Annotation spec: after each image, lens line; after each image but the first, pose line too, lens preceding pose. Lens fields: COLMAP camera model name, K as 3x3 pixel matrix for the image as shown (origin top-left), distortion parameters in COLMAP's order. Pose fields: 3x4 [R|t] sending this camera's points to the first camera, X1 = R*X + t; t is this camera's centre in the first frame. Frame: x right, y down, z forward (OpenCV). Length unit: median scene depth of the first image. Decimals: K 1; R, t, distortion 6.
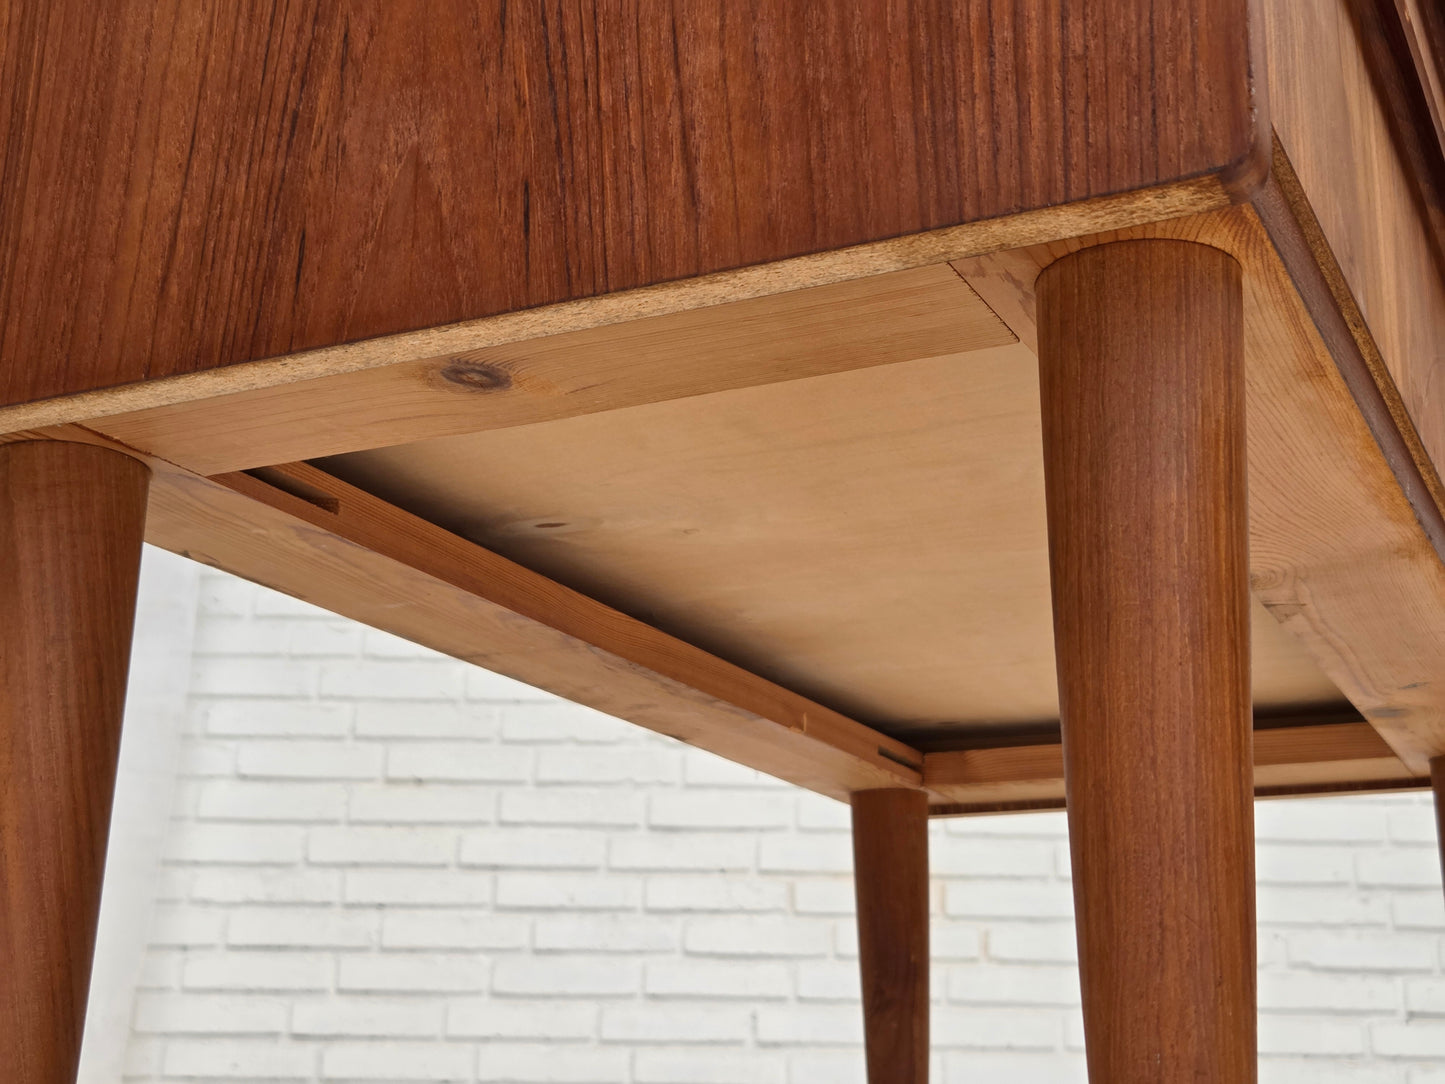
lens RADIAL K [[1930.4, 0, 717.2], [0, 1930.4, 554.6], [0, 0, 1]] dist [0.041055, 0.000000]
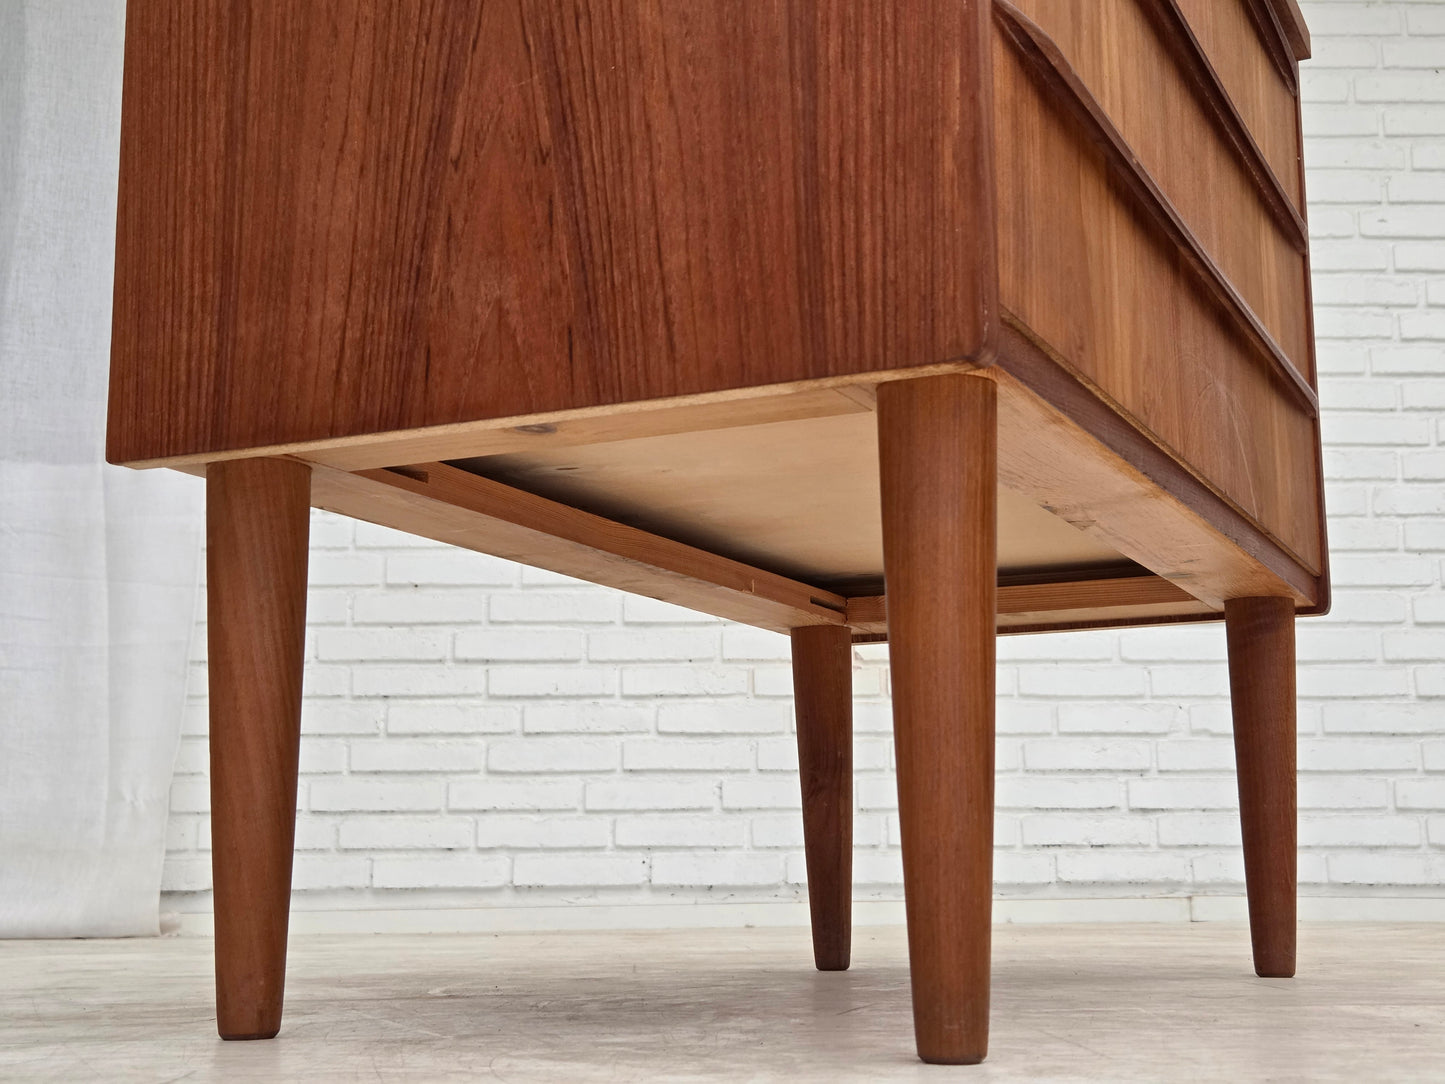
lens RADIAL K [[1972.3, 0, 722.3], [0, 1972.3, 510.5], [0, 0, 1]] dist [0.061177, 0.000000]
pose [[0.999617, -0.017892, 0.021120, -0.006279], [0.015643, 0.994640, 0.102209, -0.190575], [-0.022836, -0.101840, 0.994539, -0.635248]]
